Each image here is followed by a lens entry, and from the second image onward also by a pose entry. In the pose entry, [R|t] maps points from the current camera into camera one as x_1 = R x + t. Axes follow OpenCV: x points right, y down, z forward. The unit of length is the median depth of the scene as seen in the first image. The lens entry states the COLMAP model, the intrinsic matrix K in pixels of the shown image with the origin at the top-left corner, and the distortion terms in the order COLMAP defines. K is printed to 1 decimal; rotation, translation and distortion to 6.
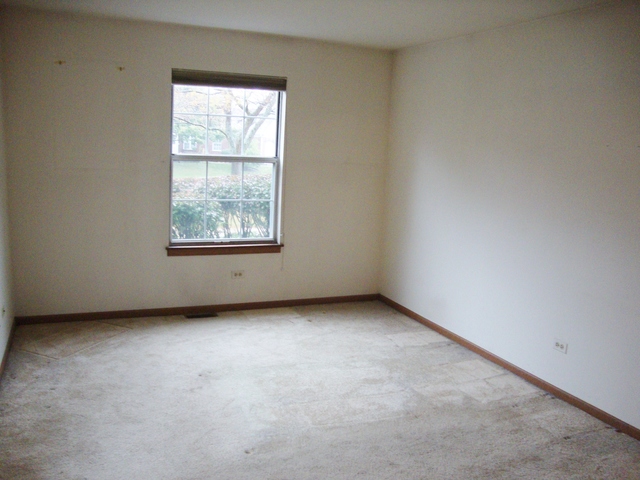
lens RADIAL K [[576.5, 0, 317.8], [0, 576.5, 248.9], [0, 0, 1]] dist [-0.194682, 0.189914]
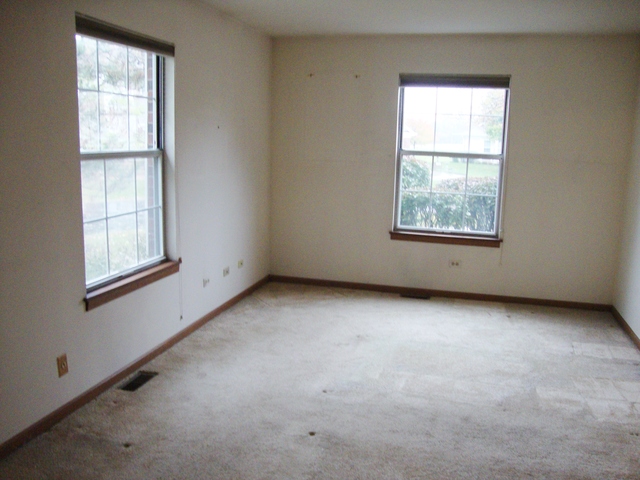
lens RADIAL K [[576.5, 0, 317.8], [0, 576.5, 248.9], [0, 0, 1]] dist [-0.194682, 0.189914]
pose [[0.777081, 0.092905, -0.622506, 0.360305], [-0.102156, 0.994549, 0.020906, 0.024018], [0.621055, 0.047347, 0.782335, 0.021896]]
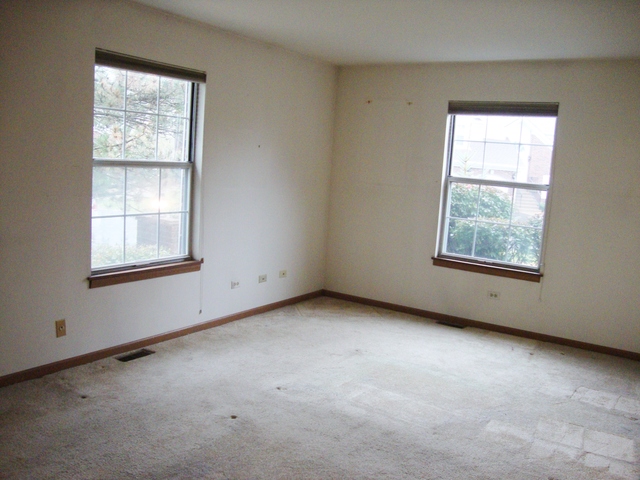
lens RADIAL K [[576.5, 0, 317.8], [0, 576.5, 248.9], [0, 0, 1]] dist [-0.194682, 0.189914]
pose [[0.546647, 0.114073, -0.829557, 0.593361], [-0.187461, 0.982204, 0.011535, 0.011814], [0.816110, 0.149204, 0.558303, 0.186455]]
